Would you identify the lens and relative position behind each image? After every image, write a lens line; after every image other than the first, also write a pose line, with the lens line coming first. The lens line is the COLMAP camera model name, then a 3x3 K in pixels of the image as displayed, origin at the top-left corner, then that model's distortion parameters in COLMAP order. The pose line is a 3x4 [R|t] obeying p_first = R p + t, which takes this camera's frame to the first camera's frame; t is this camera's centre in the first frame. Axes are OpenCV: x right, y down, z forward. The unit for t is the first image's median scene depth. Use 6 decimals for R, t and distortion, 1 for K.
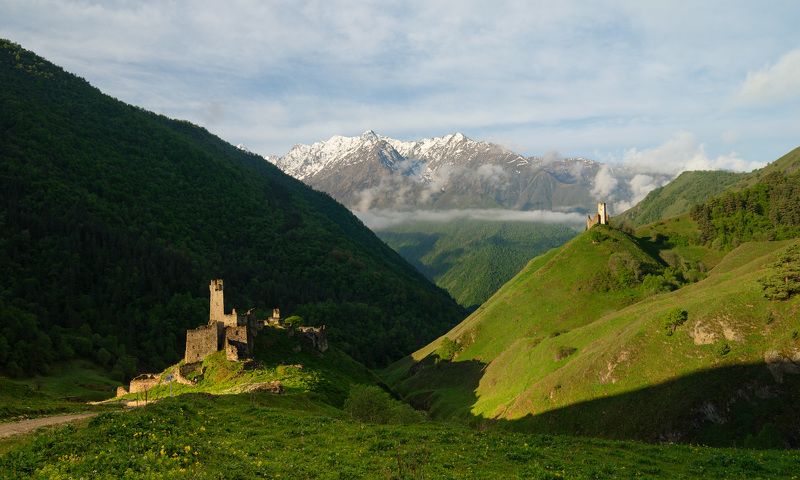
lens RADIAL K [[626.9, 0, 400.5], [0, 626.9, 240.3], [0, 0, 1]] dist [0.005484, 0.000894]
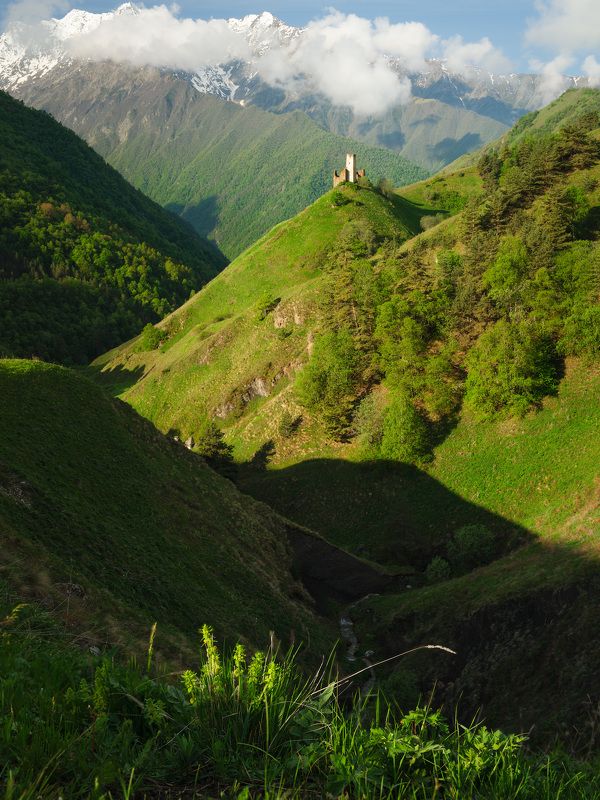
lens RADIAL K [[945.4, 0, 299.7], [0, 945.4, 400.1], [0, 0, 1]] dist [0.006080, 0.000000]
pose [[0.995139, -0.011909, 0.097754, 0.101859], [-0.010931, 0.973167, 0.229840, -0.023824], [-0.097868, -0.229792, 0.968307, -0.165253]]
